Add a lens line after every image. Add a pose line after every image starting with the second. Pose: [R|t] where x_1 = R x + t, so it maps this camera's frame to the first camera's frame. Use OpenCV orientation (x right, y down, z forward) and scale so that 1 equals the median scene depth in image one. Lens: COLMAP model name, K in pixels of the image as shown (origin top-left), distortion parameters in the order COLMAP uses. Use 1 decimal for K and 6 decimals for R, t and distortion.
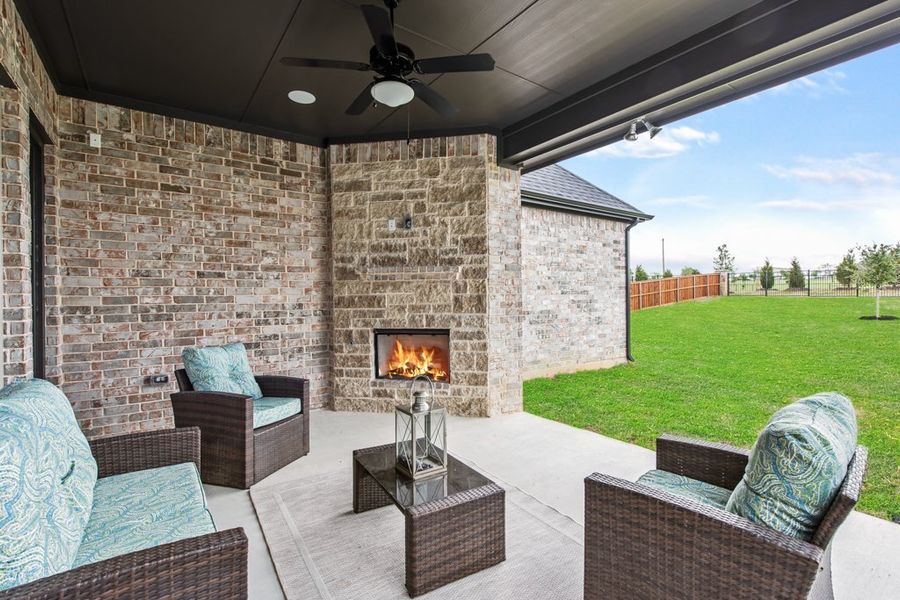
lens RADIAL K [[415.2, 0, 450.2], [0, 415.2, 302.0], [0, 0, 1]] dist [0.001170, -0.000055]
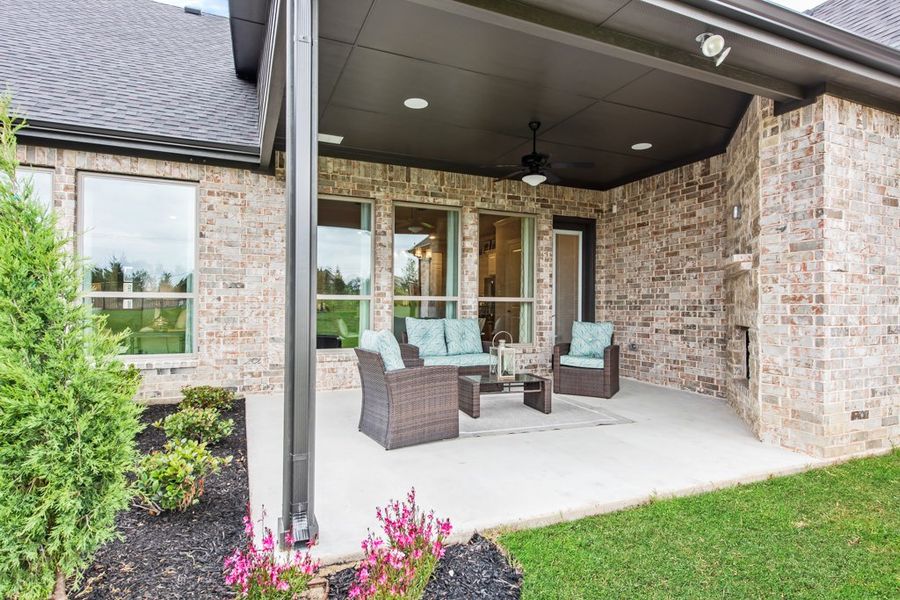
lens RADIAL K [[482.9, 0, 450.2], [0, 482.9, 300.0], [0, 0, 1]] dist [0.000393, 0.000013]
pose [[-0.212910, -0.003854, -0.977064, 1.120291], [-0.008655, 0.999960, -0.002058, 0.015555], [0.977034, 0.008018, -0.212934, 0.618520]]
